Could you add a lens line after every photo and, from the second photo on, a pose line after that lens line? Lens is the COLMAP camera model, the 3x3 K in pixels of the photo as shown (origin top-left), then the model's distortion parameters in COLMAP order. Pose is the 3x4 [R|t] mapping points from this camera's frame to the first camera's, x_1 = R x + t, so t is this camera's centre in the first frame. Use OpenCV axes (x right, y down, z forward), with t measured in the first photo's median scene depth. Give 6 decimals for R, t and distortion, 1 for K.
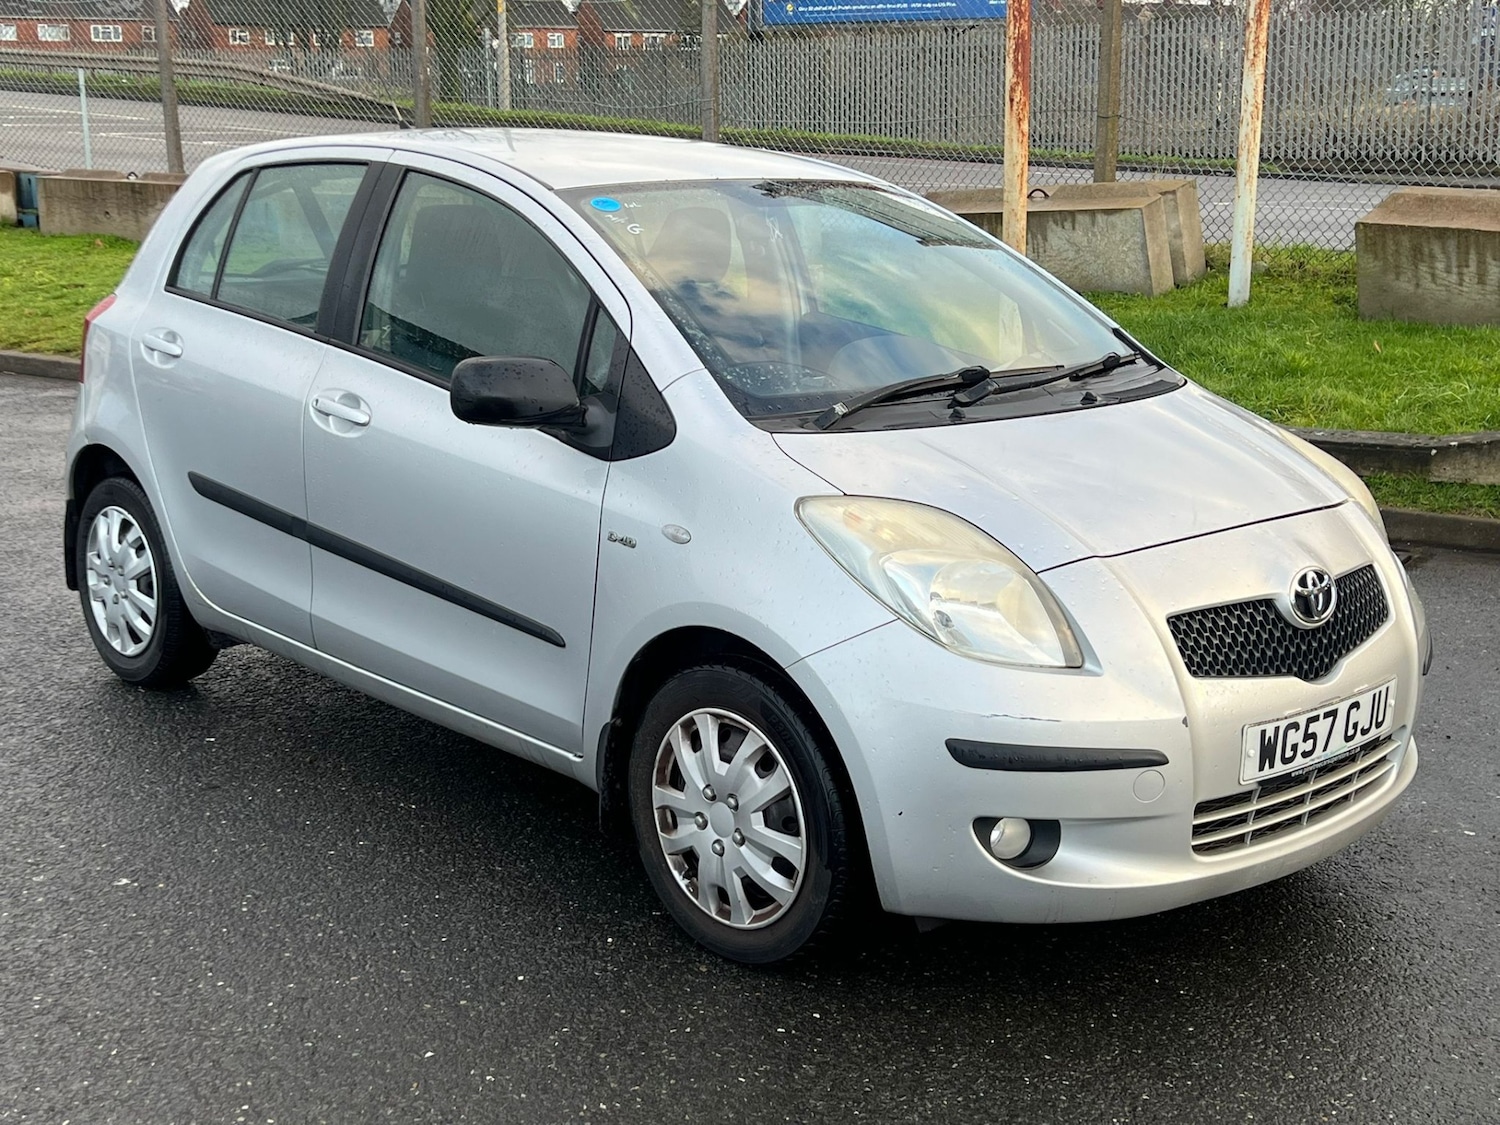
lens RADIAL K [[1957.1, 0, 750.0], [0, 1957.1, 562.5], [0, 0, 1]] dist [0.179915, -0.507088]
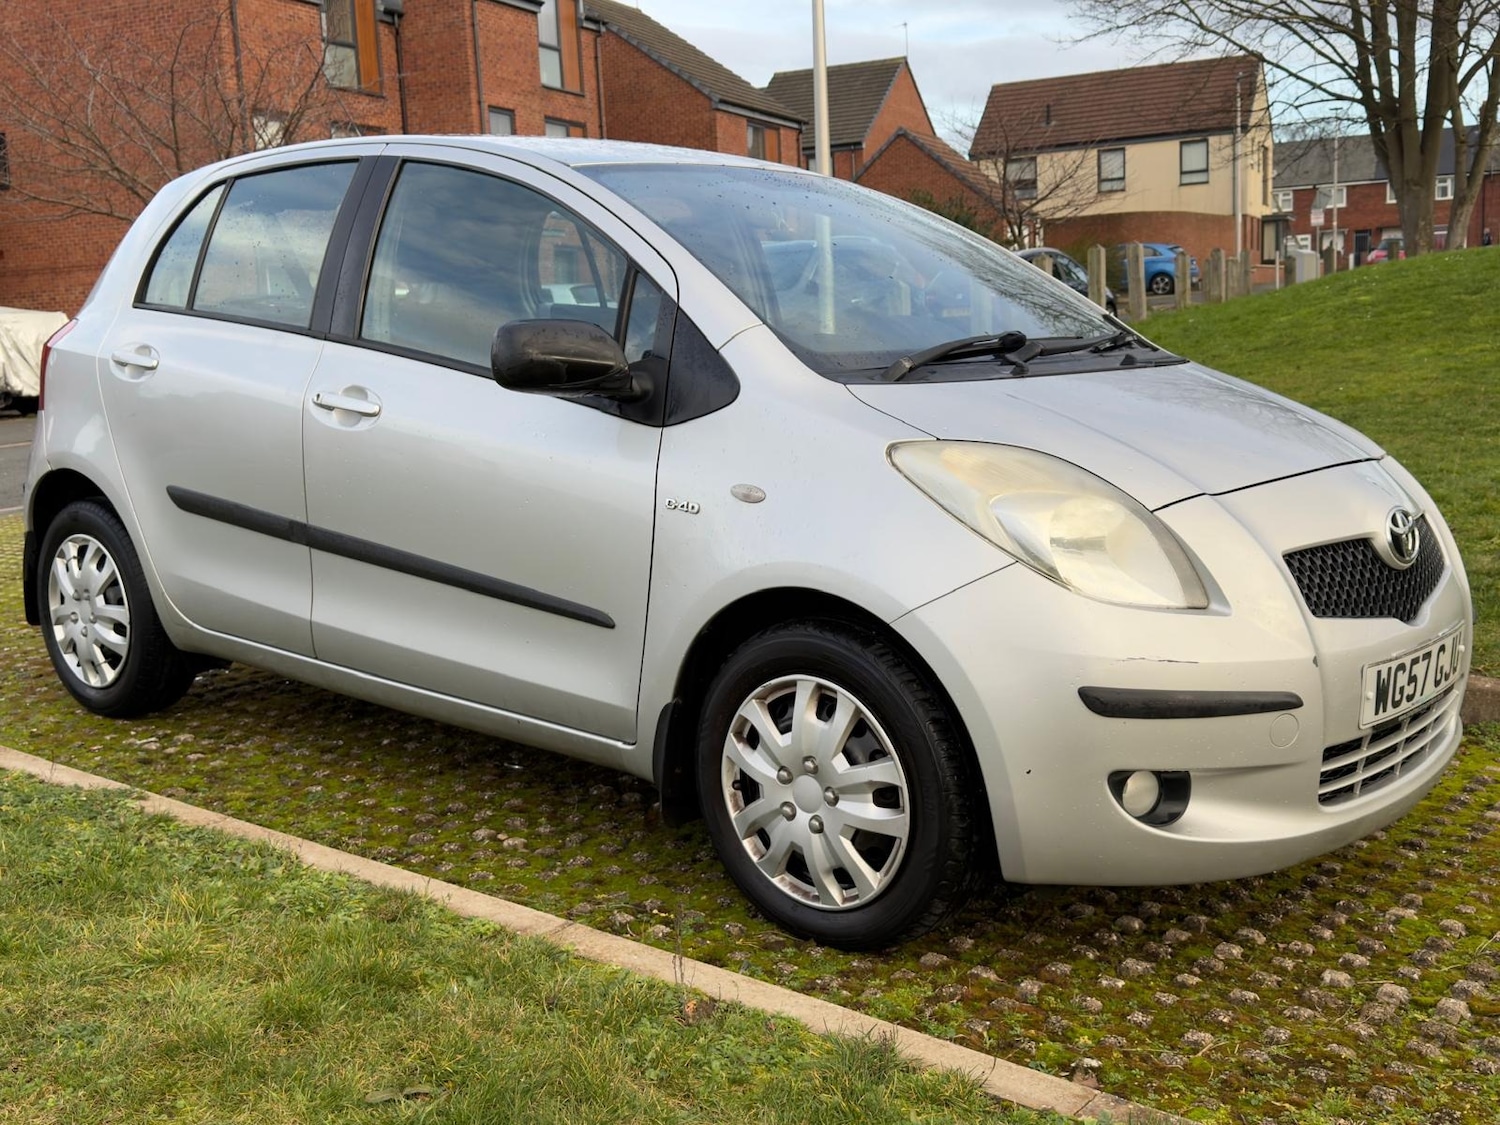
lens RADIAL K [[1641.9, 0, 757.1], [0, 1641.9, 569.2], [0, 0, 1]] dist [0.200111, -0.491666]
pose [[0.992967, -0.032538, 0.113830, -0.126840], [0.037717, 0.998335, -0.043636, 0.057450], [-0.112221, 0.047623, 0.992541, 0.218624]]
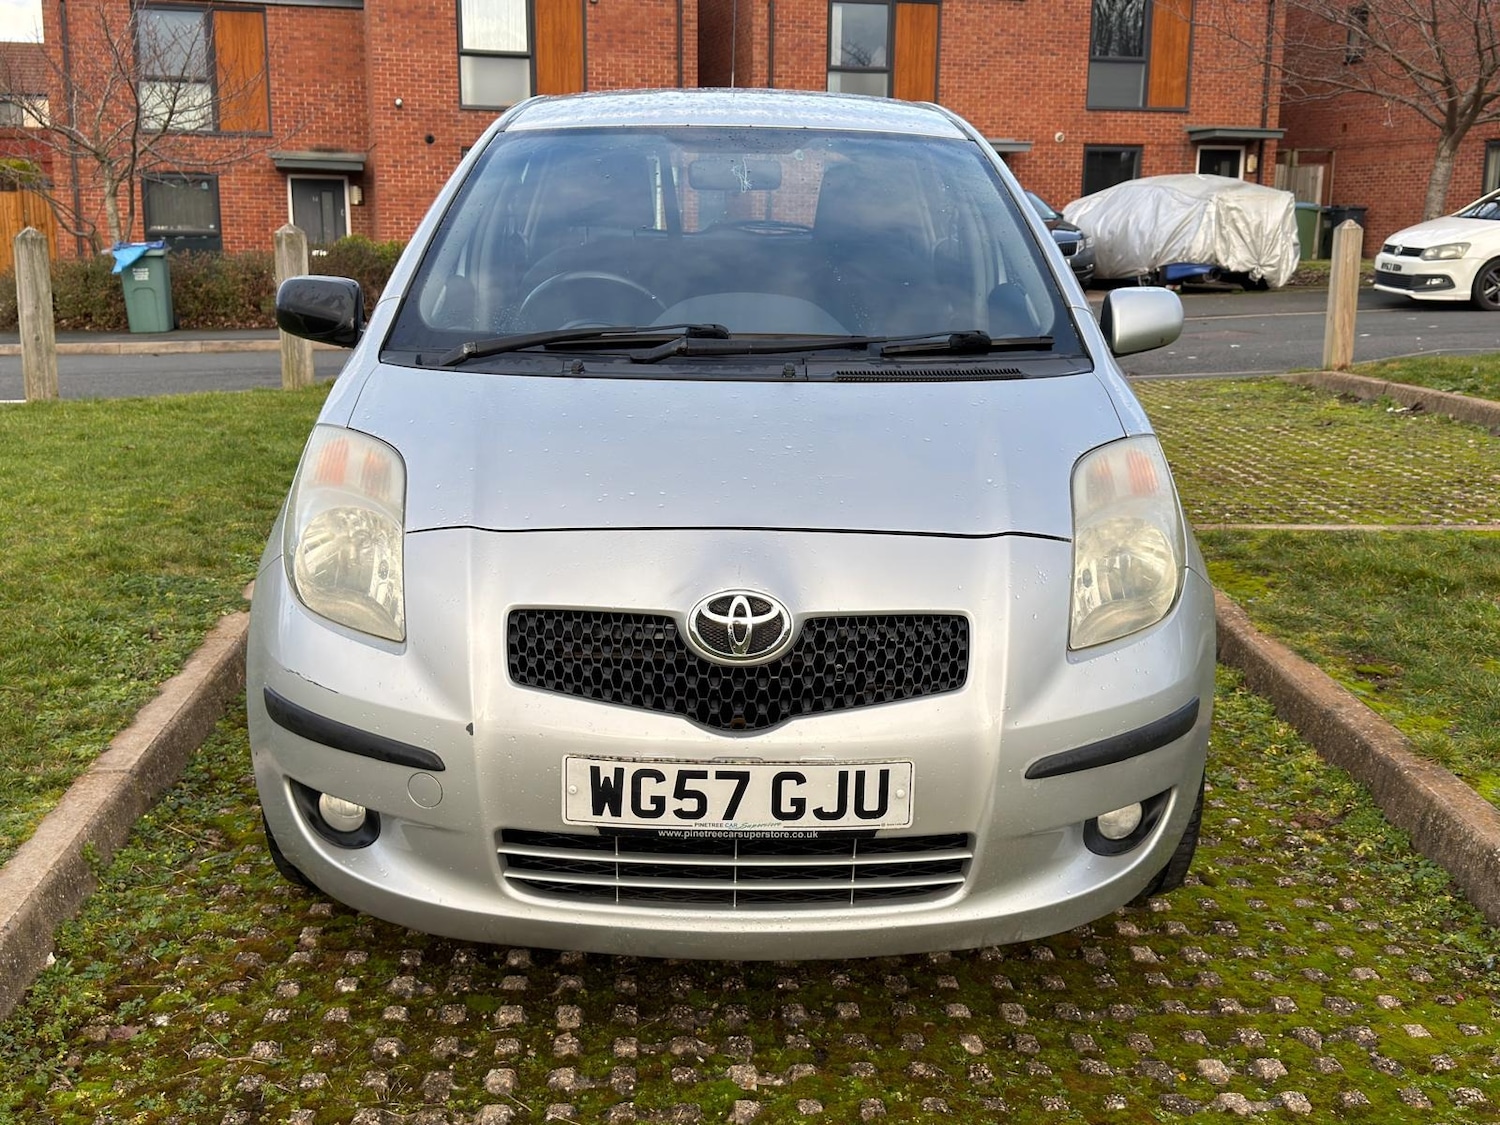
lens RADIAL K [[1619.6, 0, 723.8], [0, 1619.6, 537.9], [0, 0, 1]] dist [0.179451, -0.332313]
pose [[0.737369, 0.160411, -0.656167, 0.709855], [-0.151579, 0.985914, 0.070686, -0.064668], [0.658263, 0.047339, 0.751298, 0.500429]]
